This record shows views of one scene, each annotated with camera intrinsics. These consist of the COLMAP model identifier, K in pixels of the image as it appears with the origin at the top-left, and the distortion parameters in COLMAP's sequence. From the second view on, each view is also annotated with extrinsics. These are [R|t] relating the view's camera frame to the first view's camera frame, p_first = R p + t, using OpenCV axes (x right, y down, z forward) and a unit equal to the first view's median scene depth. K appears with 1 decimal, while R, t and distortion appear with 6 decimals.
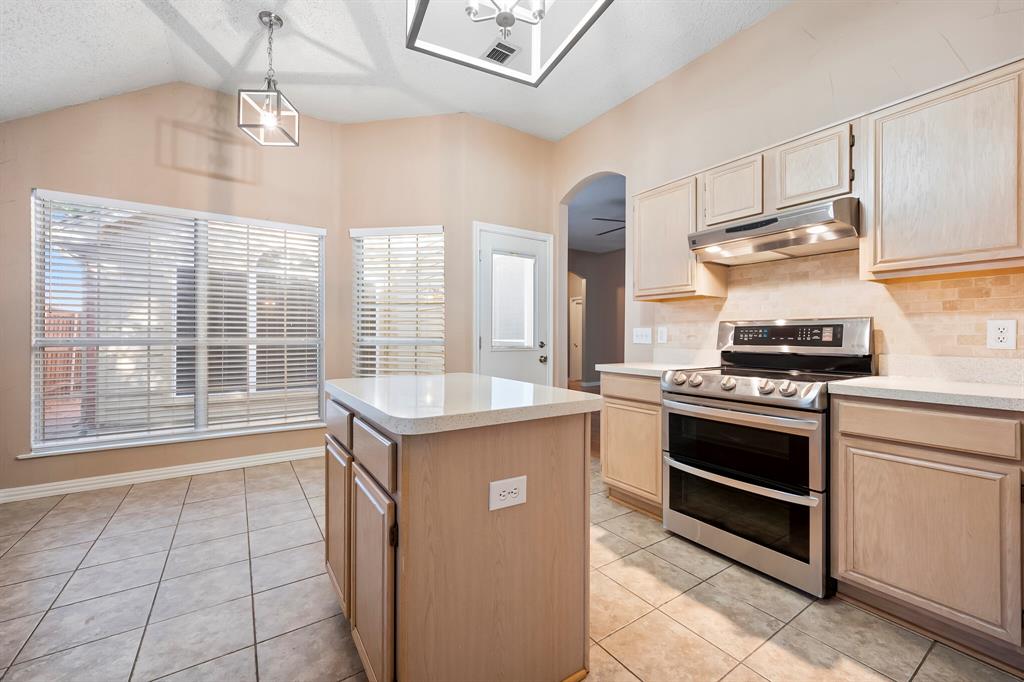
lens RADIAL K [[412.1, 0, 515.2], [0, 412.1, 338.7], [0, 0, 1]] dist [0.003546, -0.000961]
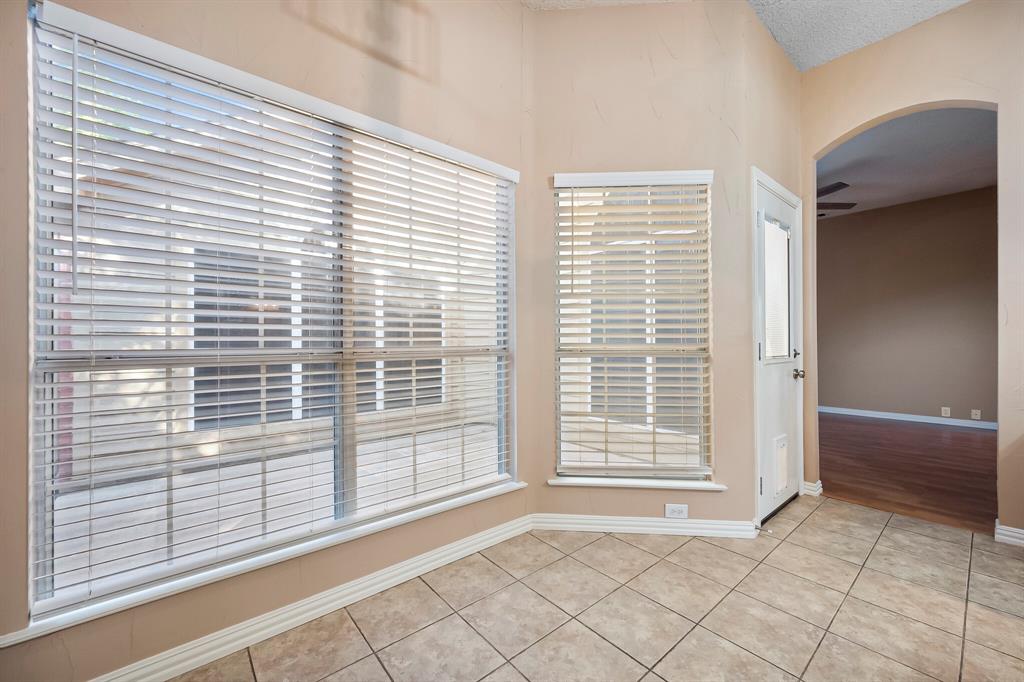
lens RADIAL K [[412.1, 0, 520.3], [0, 412.1, 340.9], [0, 0, 1]] dist [0.003546, -0.000961]
pose [[0.993001, -0.005792, 0.117963, -0.804080], [0.006687, 0.999952, -0.007194, -0.008265], [-0.117916, 0.007933, 0.992992, 0.579531]]
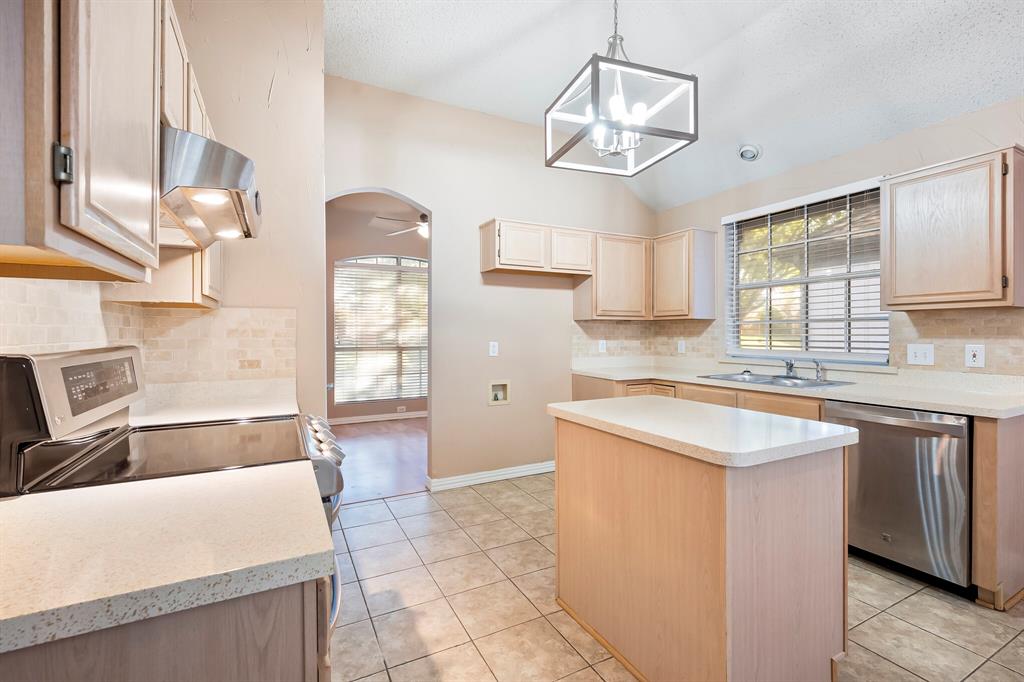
lens RADIAL K [[454.3, 0, 511.7], [0, 454.3, 338.7], [0, 0, 1]] dist [0.004211, -0.001369]
pose [[-0.991951, -0.002921, 0.126589, 0.074701], [-0.000582, 0.999829, 0.018508, -0.066437], [-0.126622, 0.018286, -0.991783, 1.408536]]
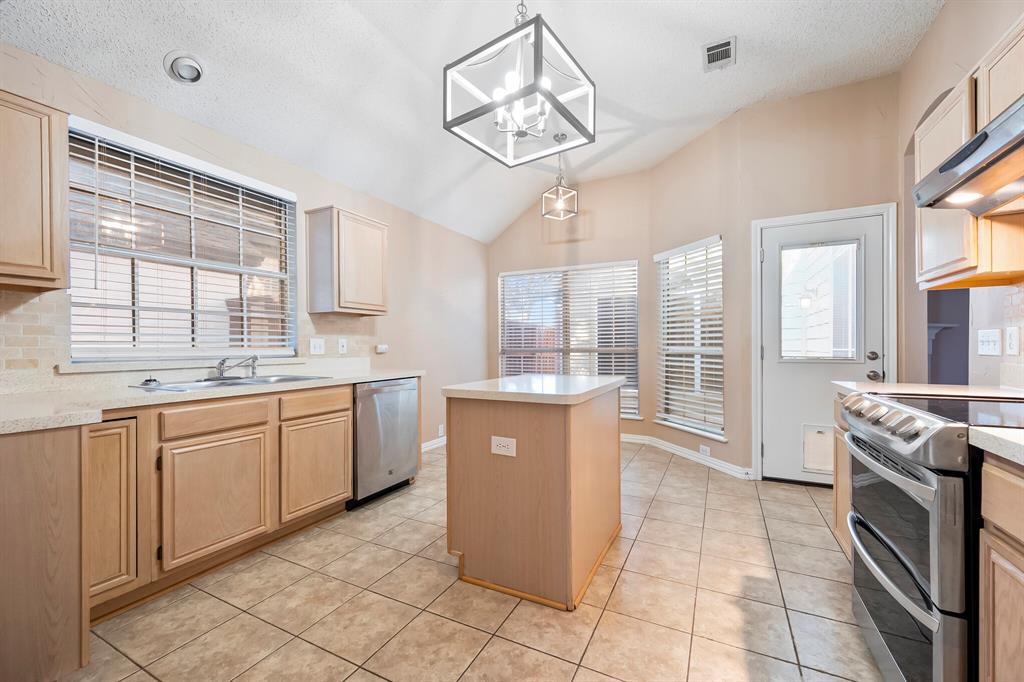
lens RADIAL K [[412.1, 0, 516.3], [0, 412.1, 347.4], [0, 0, 1]] dist [0.003546, -0.000961]
pose [[0.484721, -0.005079, -0.874654, 0.664673], [0.003587, 0.999986, -0.003820, 0.000471], [0.874662, -0.001286, 0.484732, 0.131943]]
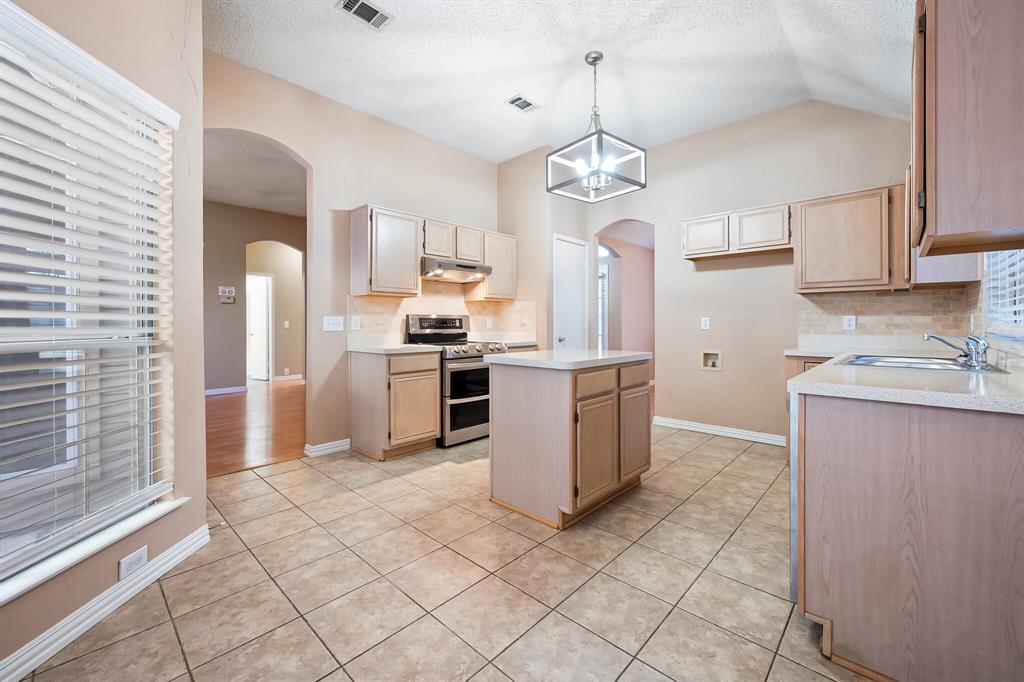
lens RADIAL K [[412.1, 0, 513.7], [0, 412.1, 324.9], [0, 0, 1]] dist [0.003546, -0.000961]
pose [[-0.220854, -0.007216, 0.975280, -1.147729], [0.004967, 0.999951, 0.008523, -0.014933], [-0.975294, 0.006726, -0.220808, 1.027291]]
